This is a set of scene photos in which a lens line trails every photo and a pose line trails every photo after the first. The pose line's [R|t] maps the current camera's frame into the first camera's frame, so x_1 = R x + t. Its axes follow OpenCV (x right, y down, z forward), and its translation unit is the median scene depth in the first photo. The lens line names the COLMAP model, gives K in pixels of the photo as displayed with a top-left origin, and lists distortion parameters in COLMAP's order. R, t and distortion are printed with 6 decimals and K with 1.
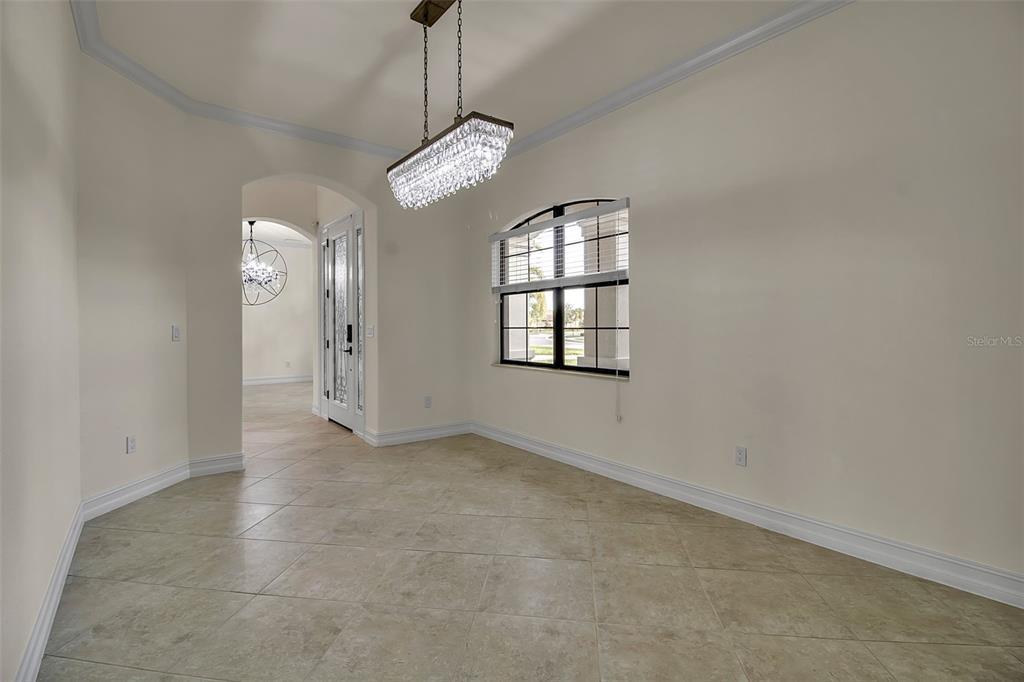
lens RADIAL K [[473.6, 0, 509.6], [0, 473.6, 328.8], [0, 0, 1]] dist [-0.000851, -0.011830]
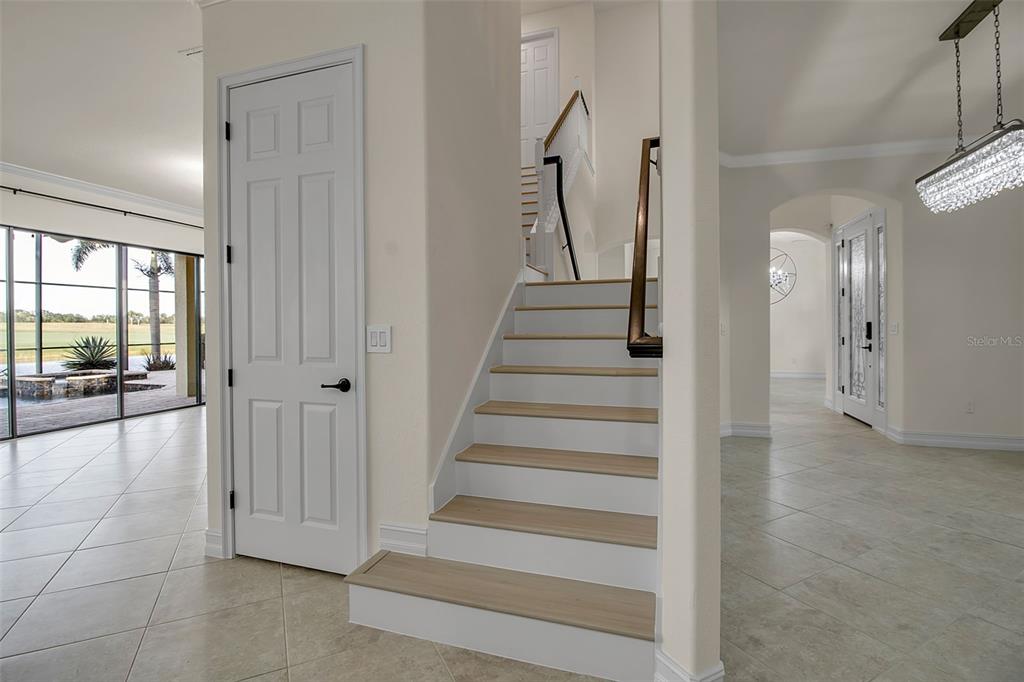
lens RADIAL K [[473.6, 0, 509.6], [0, 473.6, 328.8], [0, 0, 1]] dist [-0.000851, -0.011830]
pose [[0.571687, 0.002994, -0.820466, 0.053664], [0.001398, 0.999988, 0.004622, 0.000267], [0.820470, -0.003789, 0.571676, -0.219431]]
